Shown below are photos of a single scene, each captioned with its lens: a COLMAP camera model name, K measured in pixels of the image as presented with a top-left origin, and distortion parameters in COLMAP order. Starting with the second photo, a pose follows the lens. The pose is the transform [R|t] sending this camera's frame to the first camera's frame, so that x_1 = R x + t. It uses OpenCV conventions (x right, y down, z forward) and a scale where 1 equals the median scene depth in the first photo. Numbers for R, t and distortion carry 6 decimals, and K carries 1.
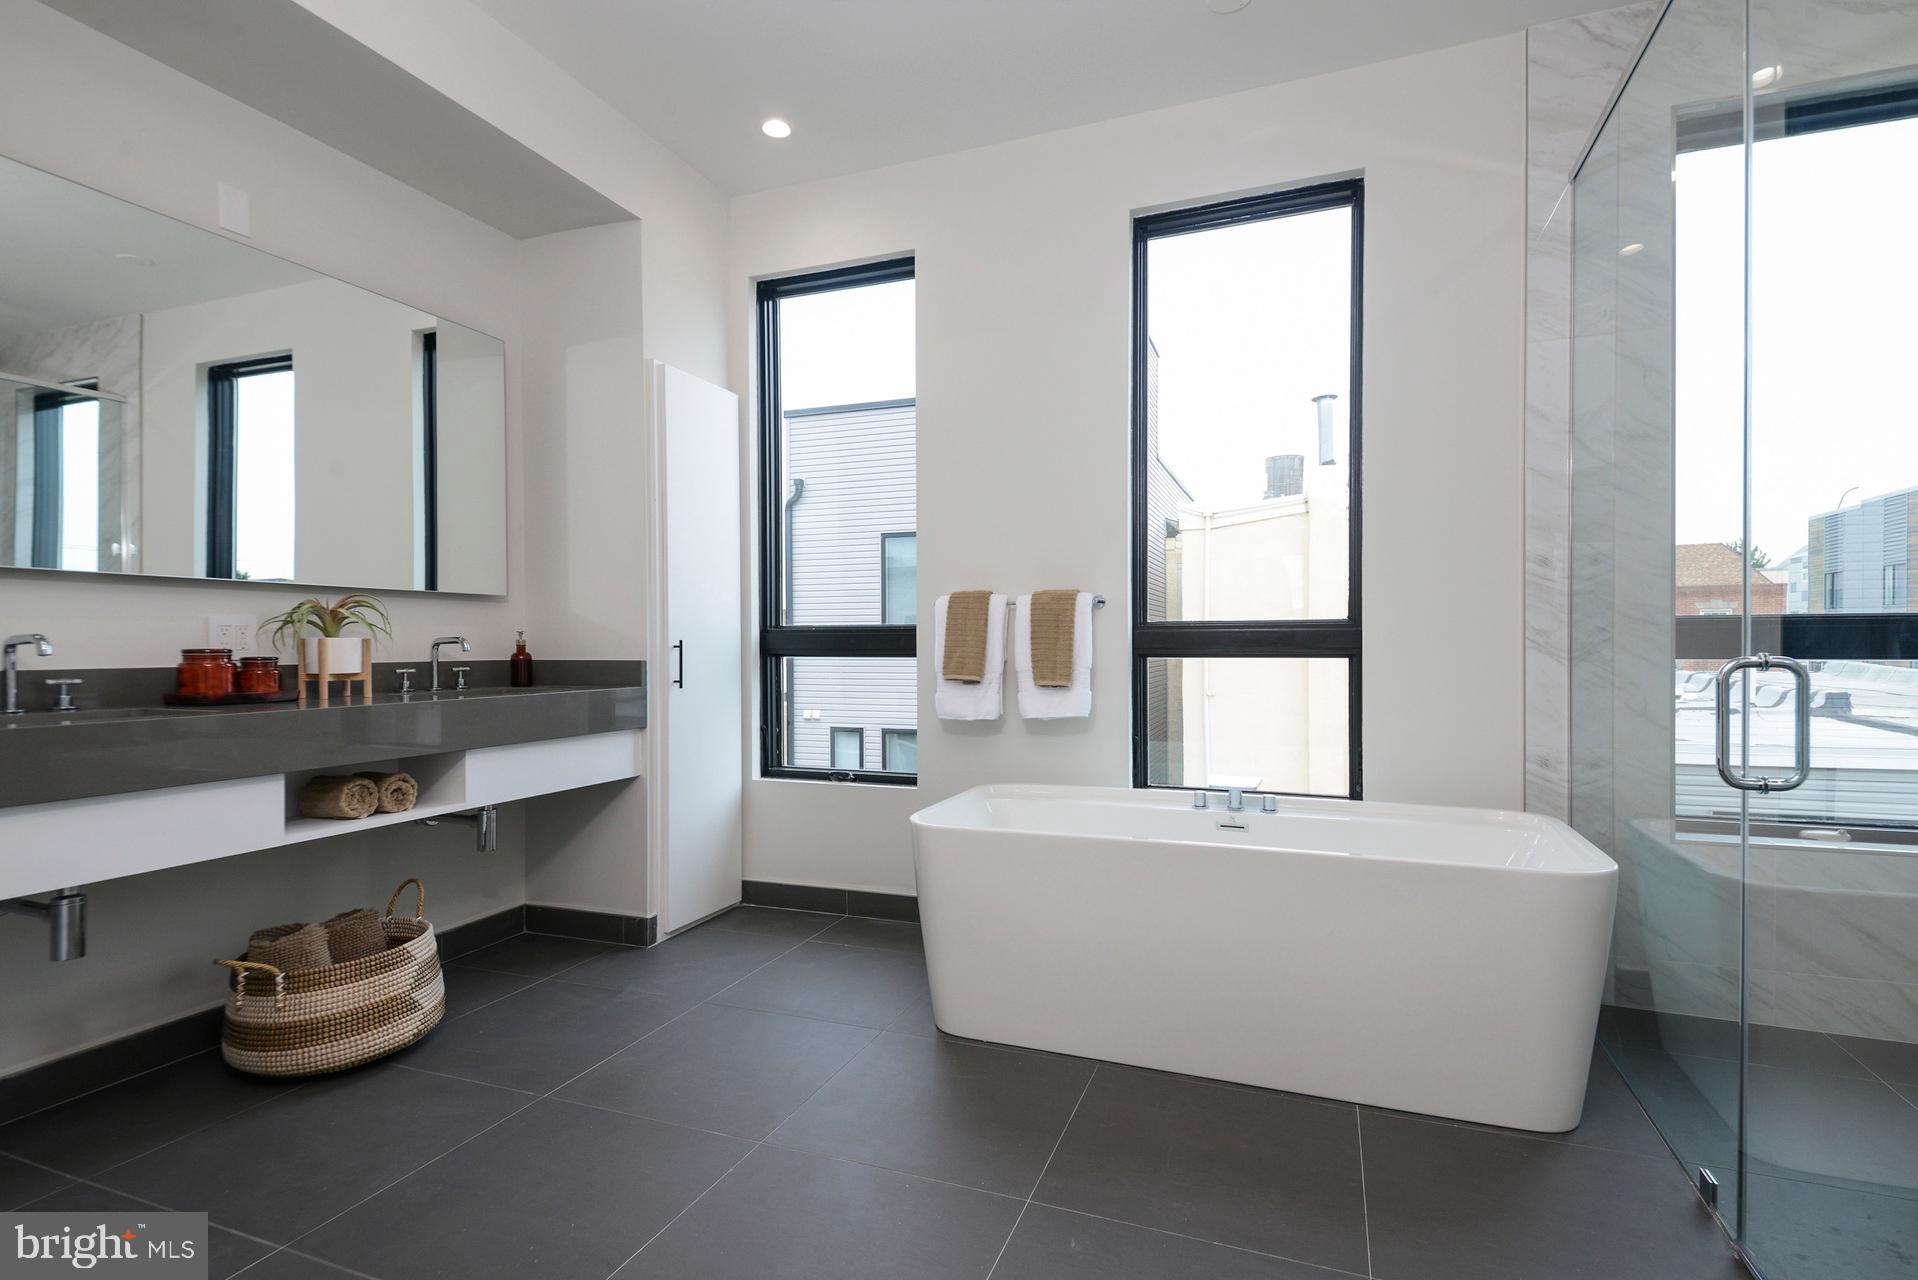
lens RADIAL K [[881.5, 0, 955.7], [0, 881.5, 639.4], [0, 0, 1]] dist [0.018696, -0.018755]
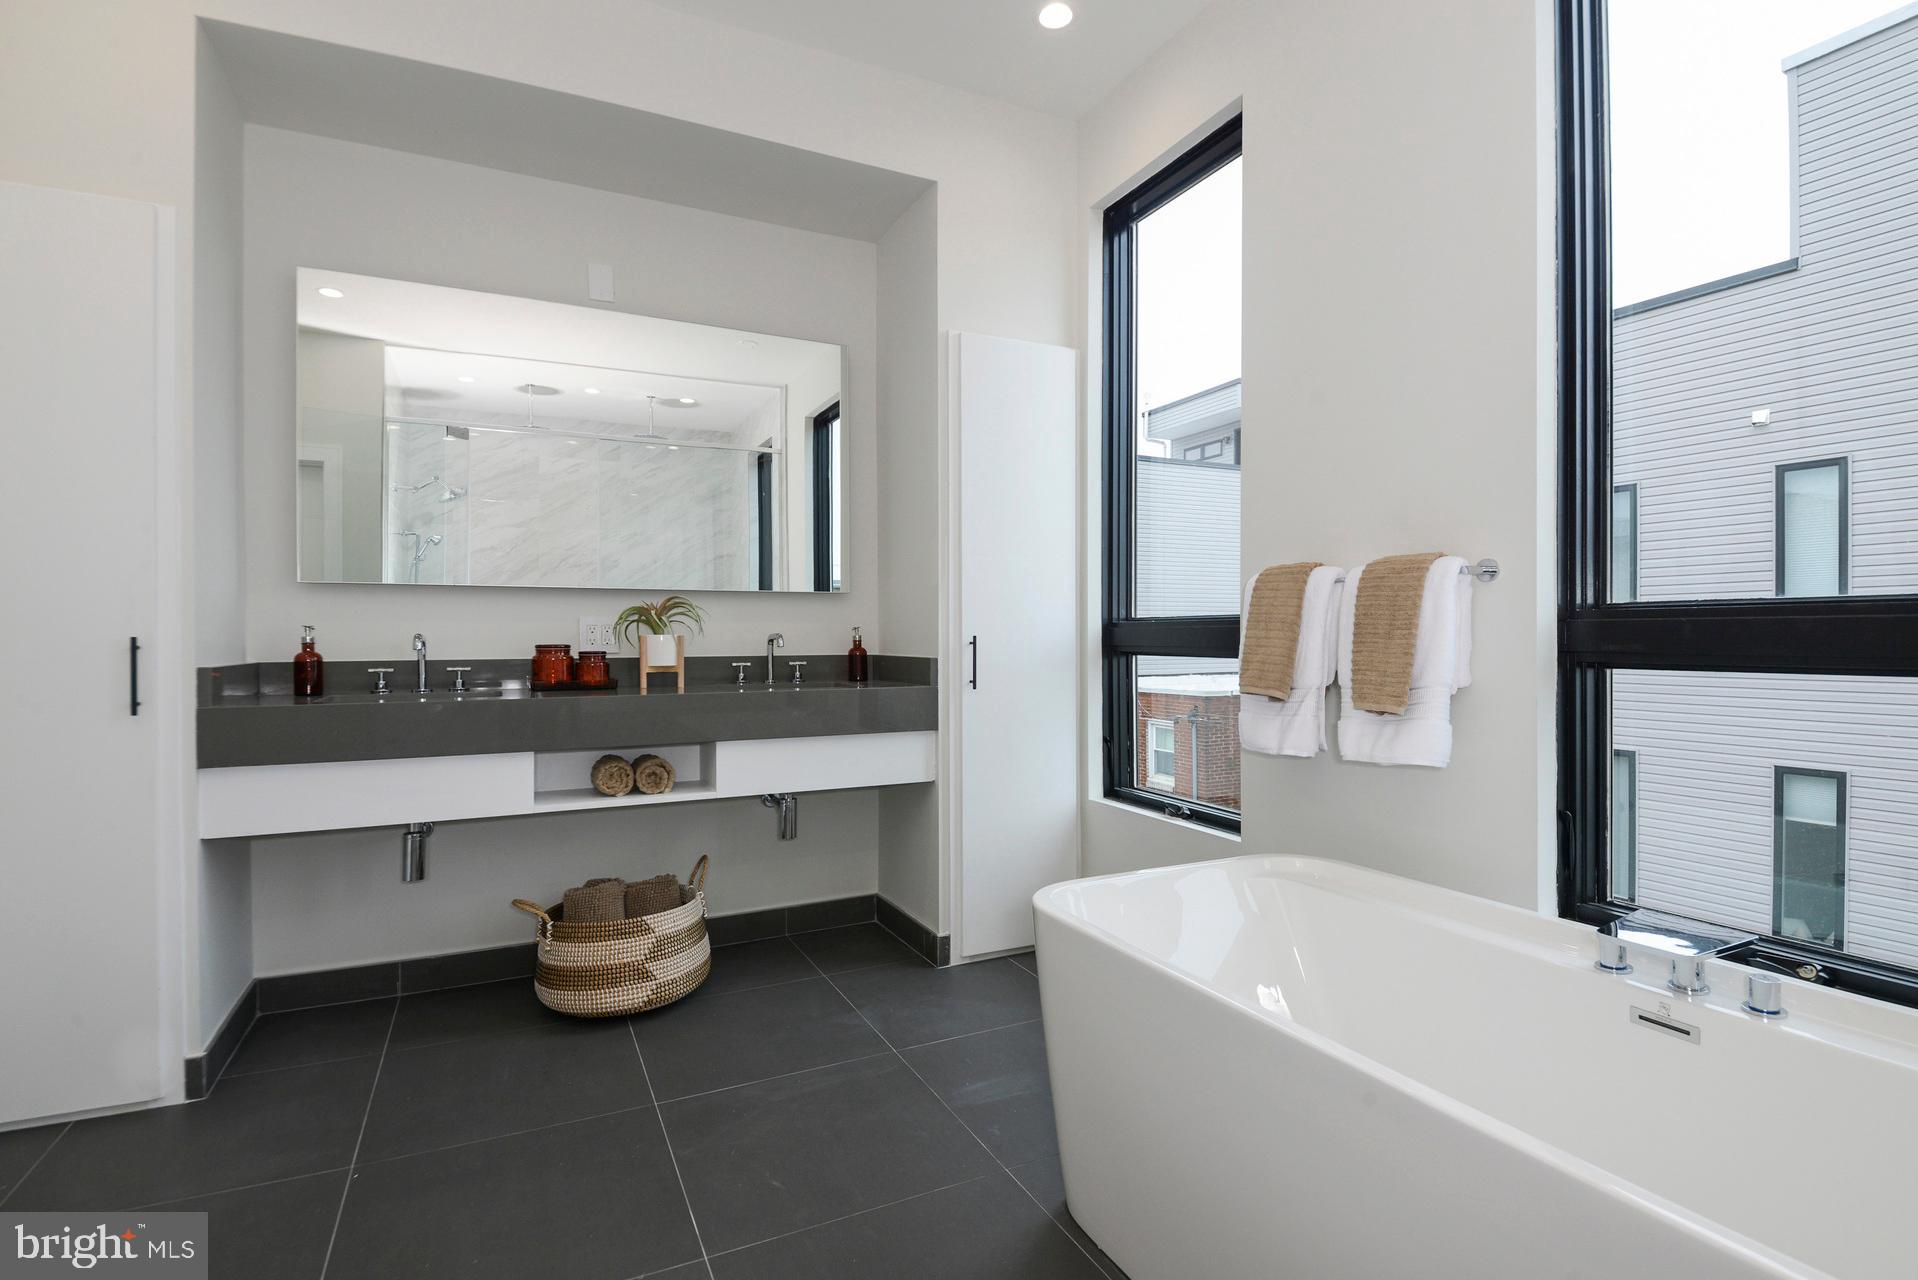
lens RADIAL K [[881.5, 0, 955.7], [0, 881.5, 639.4], [0, 0, 1]] dist [0.018696, -0.018755]
pose [[0.743650, 0.003445, -0.668561, 0.296487], [0.002698, 0.999963, 0.008154, -0.003388], [0.668564, -0.007867, 0.743613, 0.343176]]
